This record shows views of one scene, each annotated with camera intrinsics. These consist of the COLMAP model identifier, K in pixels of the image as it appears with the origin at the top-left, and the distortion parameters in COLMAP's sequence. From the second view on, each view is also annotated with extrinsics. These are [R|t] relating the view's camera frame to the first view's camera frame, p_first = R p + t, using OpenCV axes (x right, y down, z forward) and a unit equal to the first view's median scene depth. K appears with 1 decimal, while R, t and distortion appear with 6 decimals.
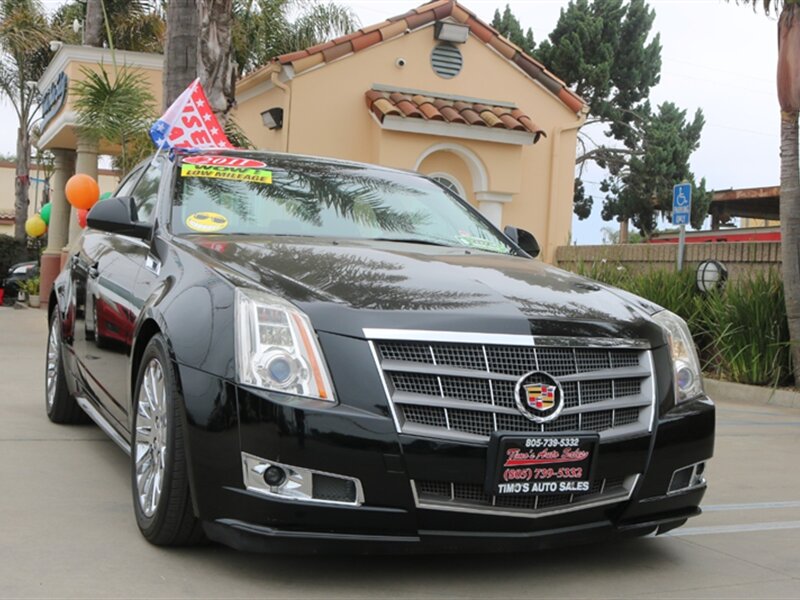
lens RADIAL K [[1063.8, 0, 399.6], [0, 1063.8, 348.9], [0, 0, 1]] dist [-0.116170, 0.000000]
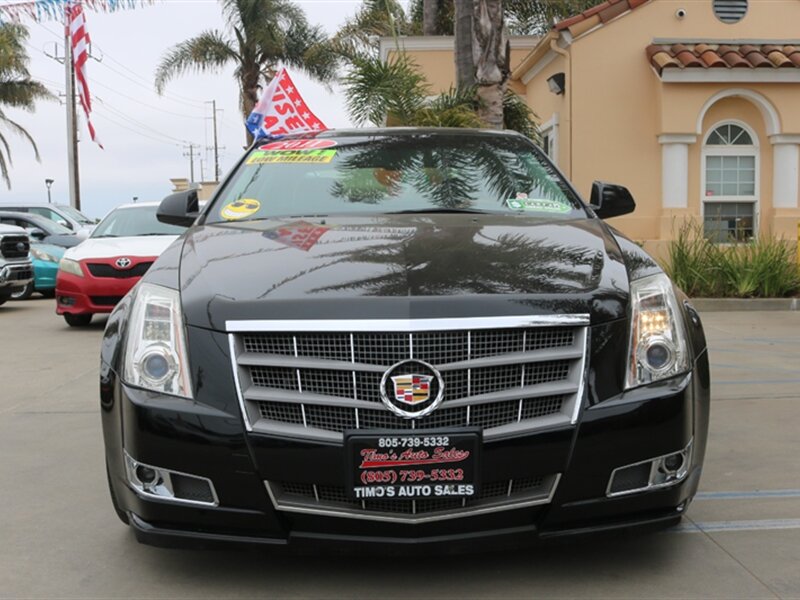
lens RADIAL K [[975.5, 0, 394.8], [0, 975.5, 345.2], [0, 0, 1]] dist [-0.104017, 0.000000]
pose [[0.925571, -0.028844, -0.377474, 0.083854], [0.046442, 0.998213, 0.037600, -0.004492], [0.375715, -0.052332, 0.925257, 0.047127]]
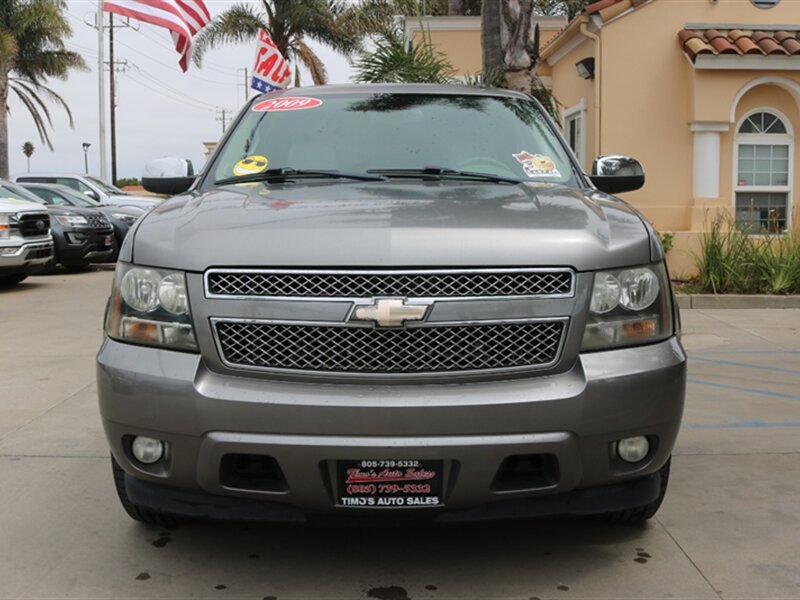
lens RADIAL K [[930.8, 0, 388.2], [0, 930.8, 295.0], [0, 0, 1]] dist [-0.098795, 0.000000]
pose [[0.915681, -0.016786, -0.401555, 0.058829], [0.029866, 0.999207, 0.026336, -0.029123], [0.400795, -0.036108, 0.915456, 0.103033]]
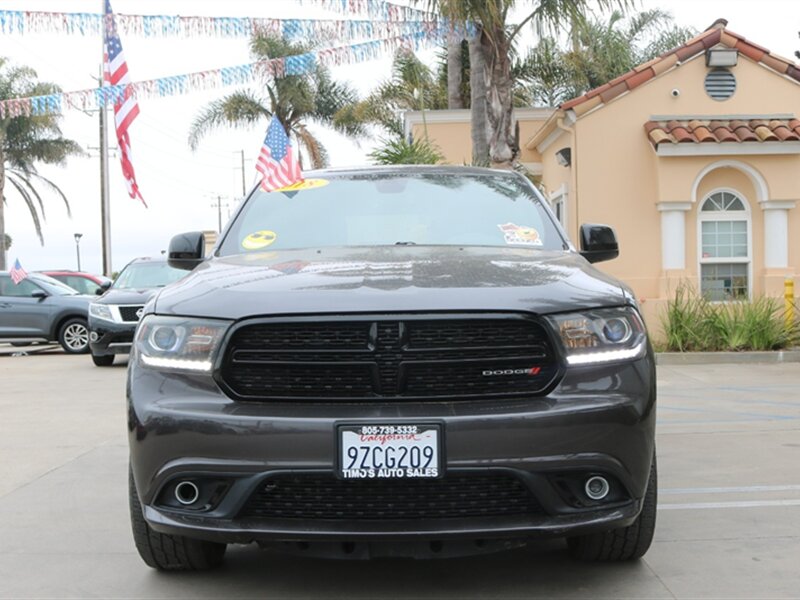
lens RADIAL K [[975.5, 0, 387.3], [0, 975.5, 329.5], [0, 0, 1]] dist [-0.104017, 0.000000]
pose [[0.910710, -0.058322, -0.408909, 0.125311], [0.049776, 0.998263, -0.031521, -0.008255], [0.410037, 0.008353, 0.912031, -0.036529]]
